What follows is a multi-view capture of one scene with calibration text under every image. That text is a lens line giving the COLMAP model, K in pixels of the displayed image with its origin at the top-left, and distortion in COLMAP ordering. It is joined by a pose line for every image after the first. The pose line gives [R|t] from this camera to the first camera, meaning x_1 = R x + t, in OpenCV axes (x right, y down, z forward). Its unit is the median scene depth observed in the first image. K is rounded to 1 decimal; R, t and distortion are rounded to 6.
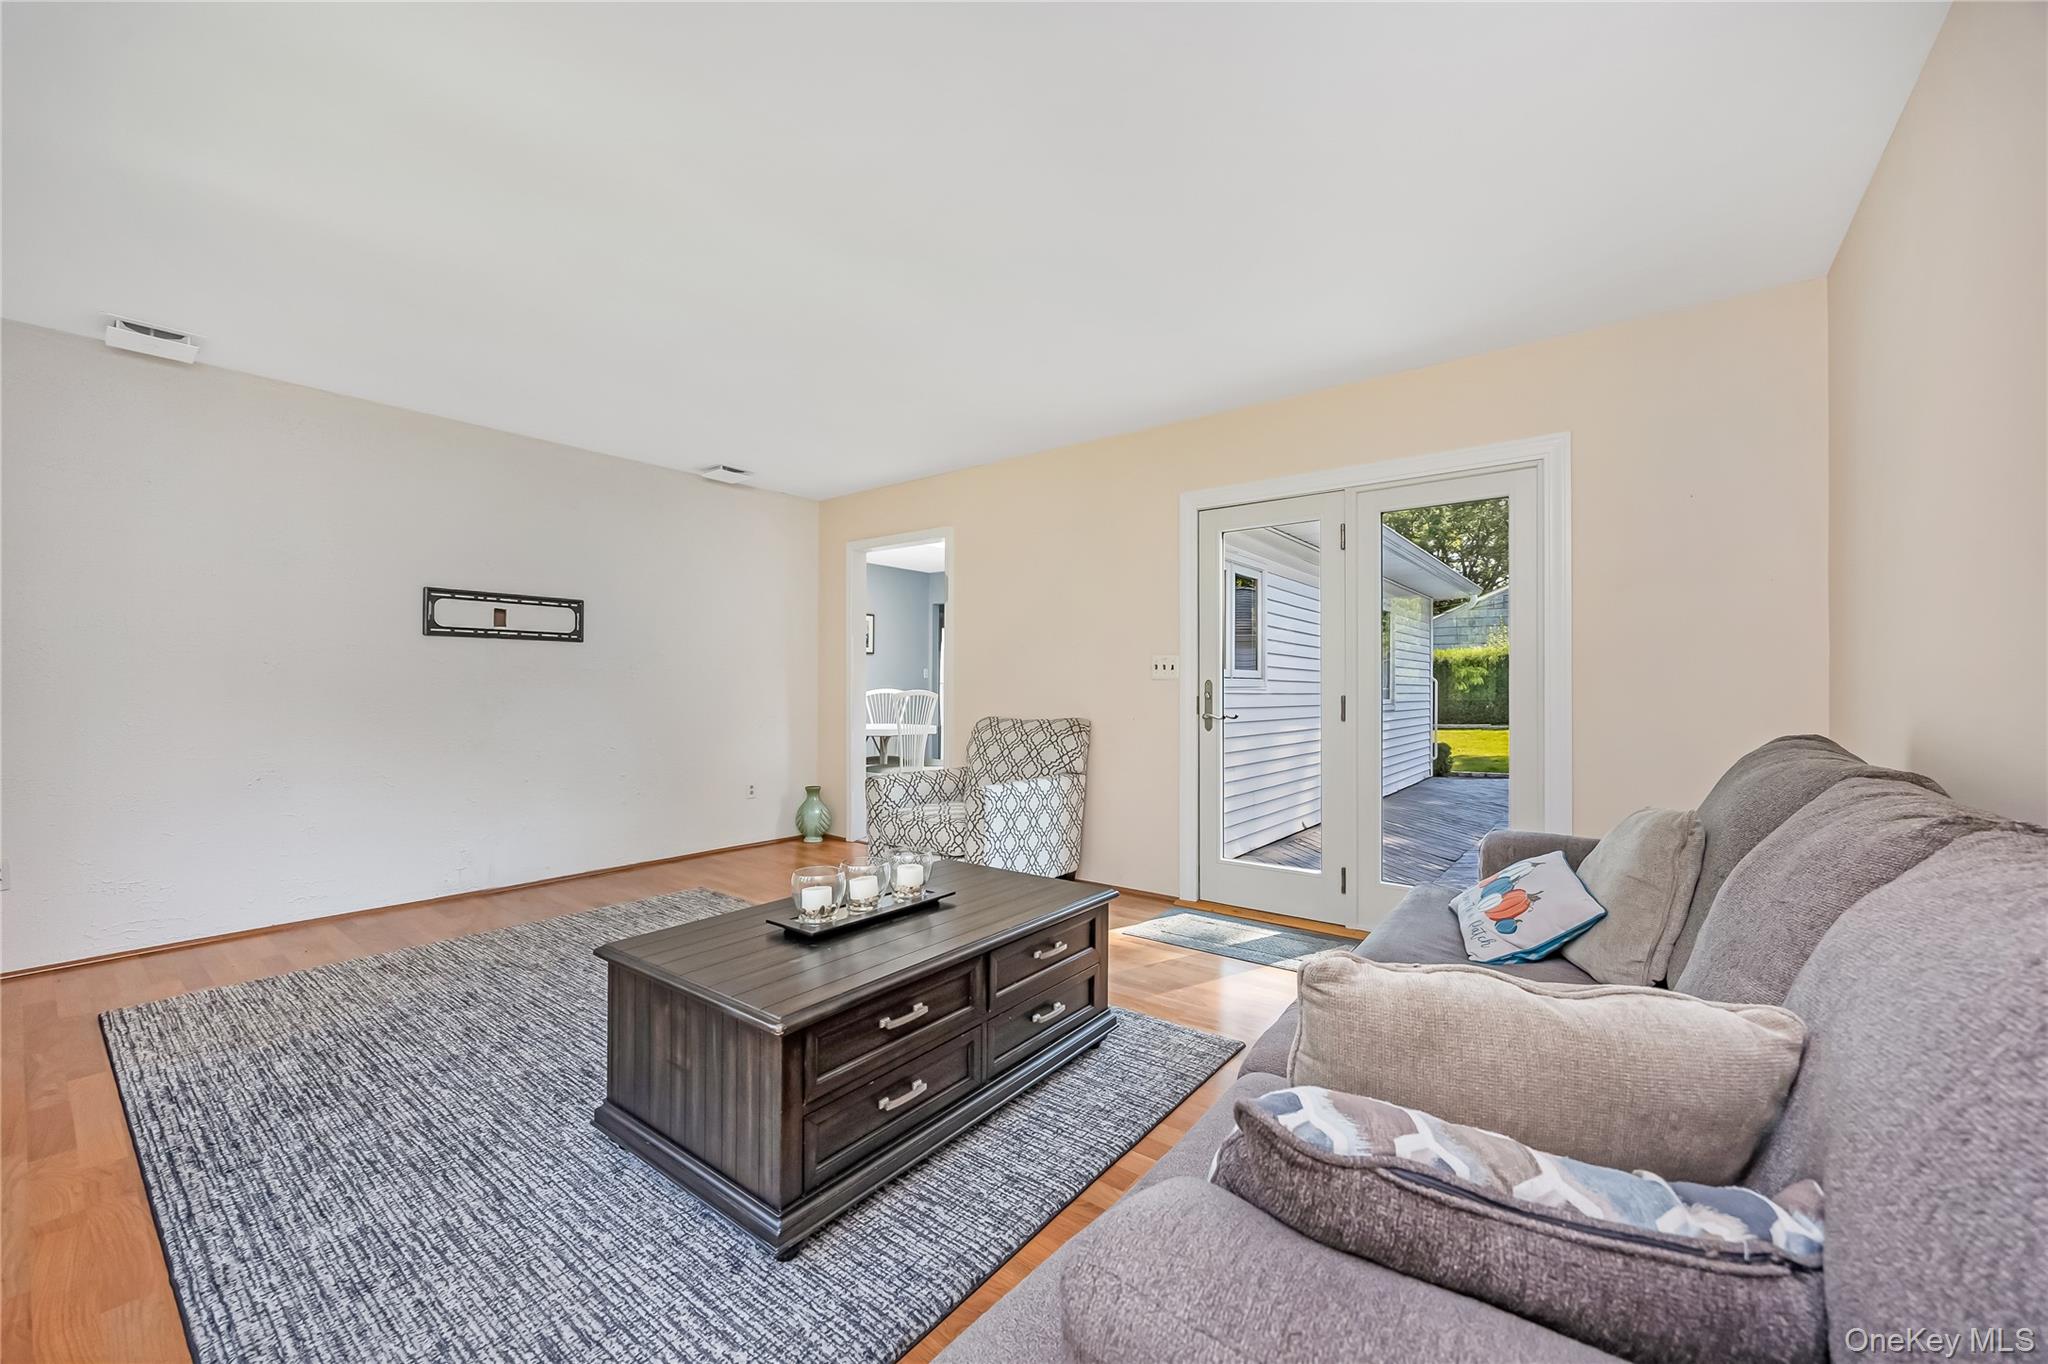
lens RADIAL K [[789.1, 0, 1019.4], [0, 789.1, 696.0], [0, 0, 1]] dist [-0.002062, 0.000092]
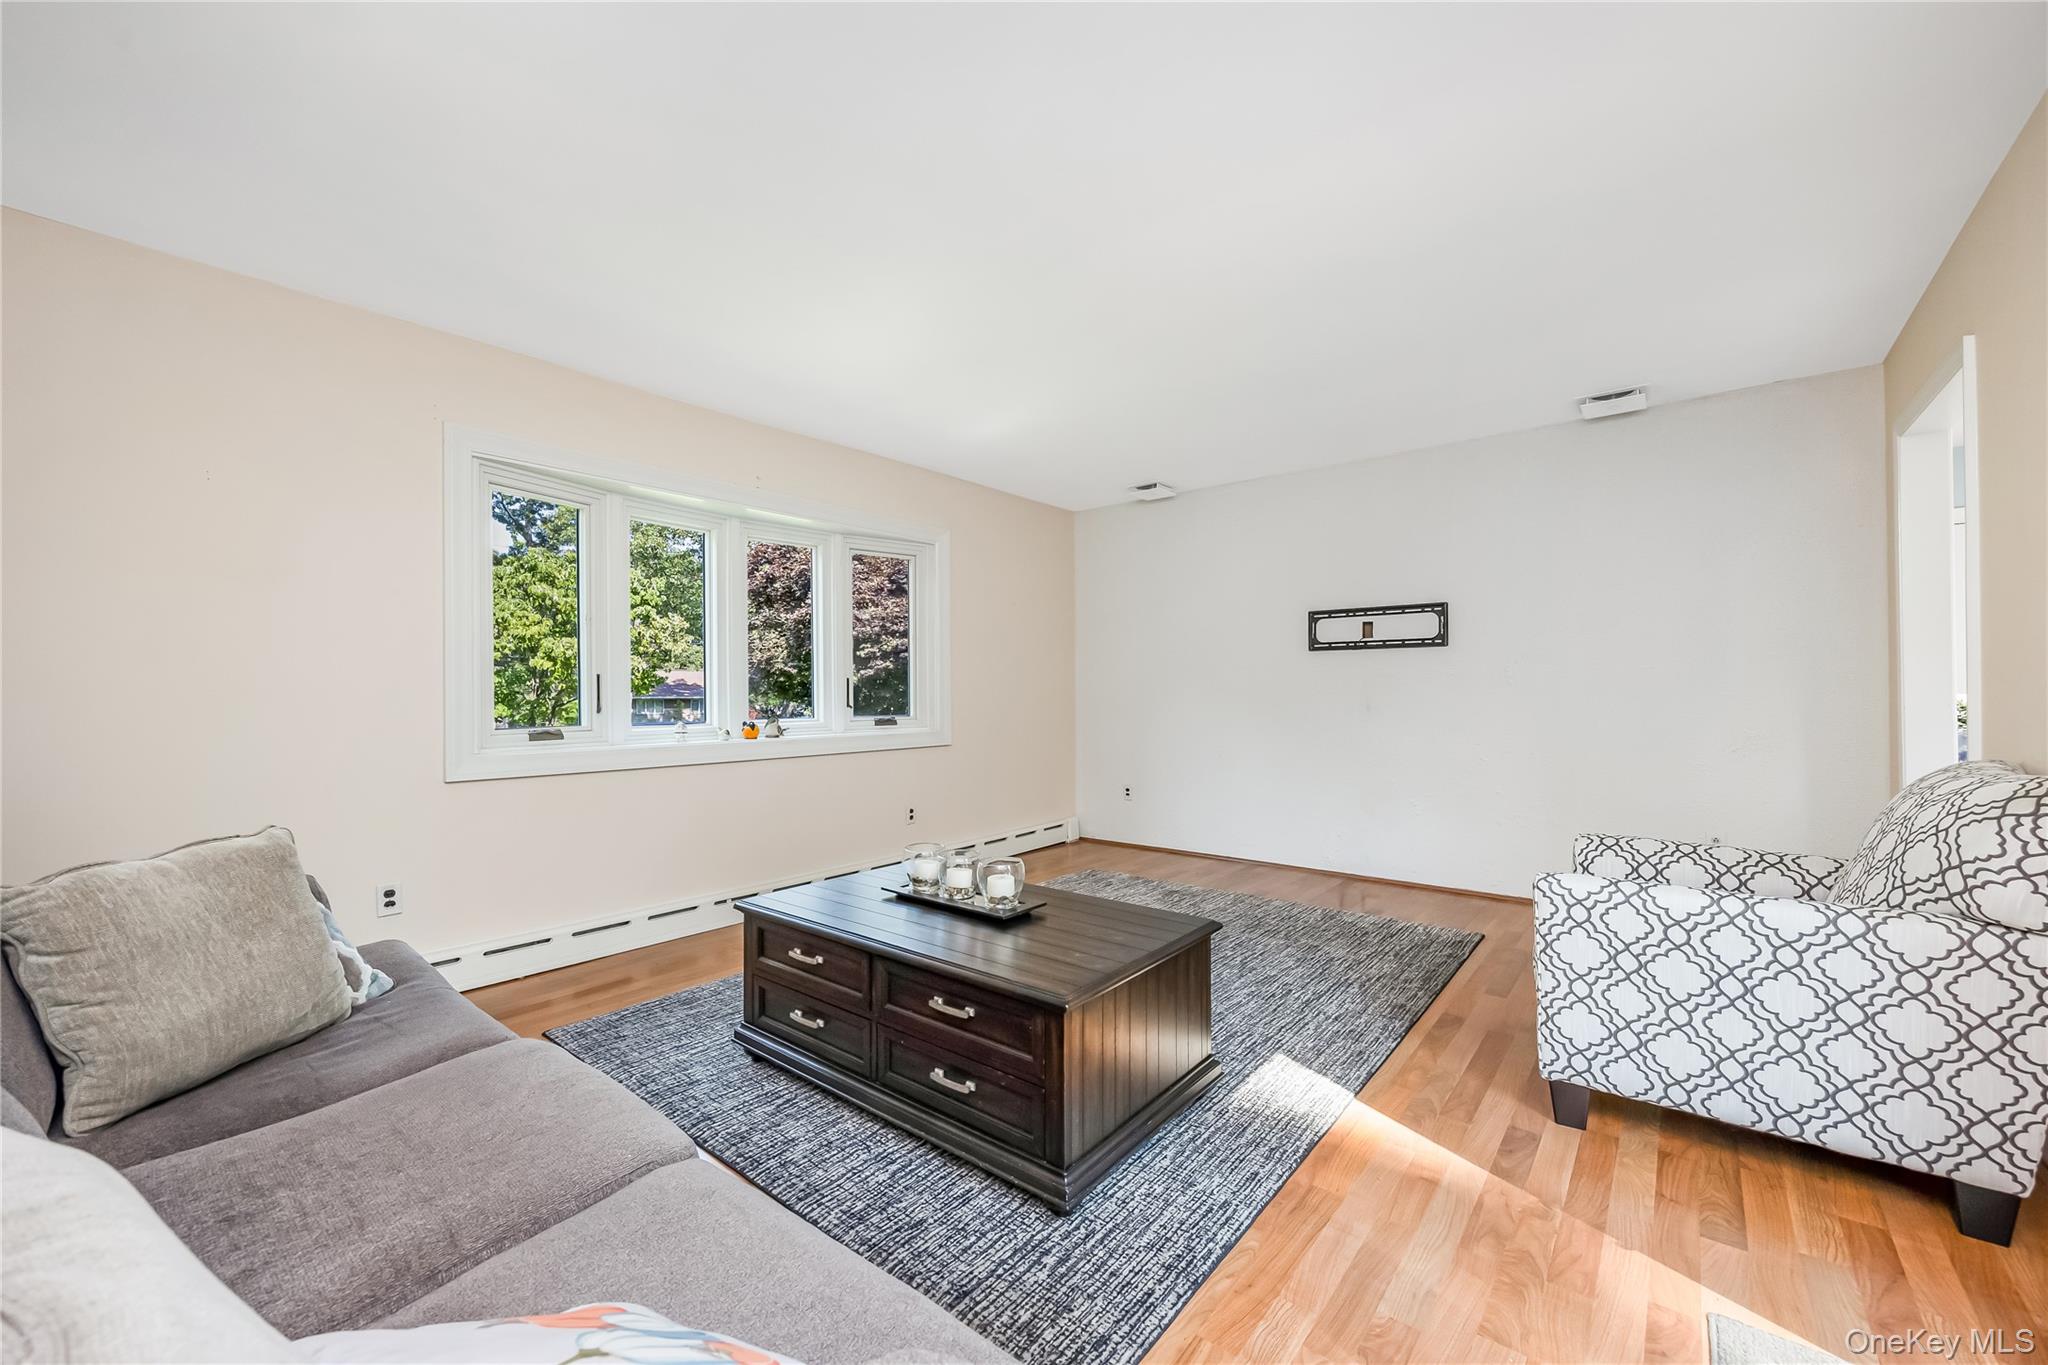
lens RADIAL K [[789.1, 0, 1031.9], [0, 789.1, 693.0], [0, 0, 1]] dist [-0.002062, 0.000092]
pose [[-0.026591, -0.002599, -0.999643, 0.471275], [-0.006265, 0.999977, -0.002433, -0.006265], [0.999627, 0.006198, -0.026606, 0.590346]]
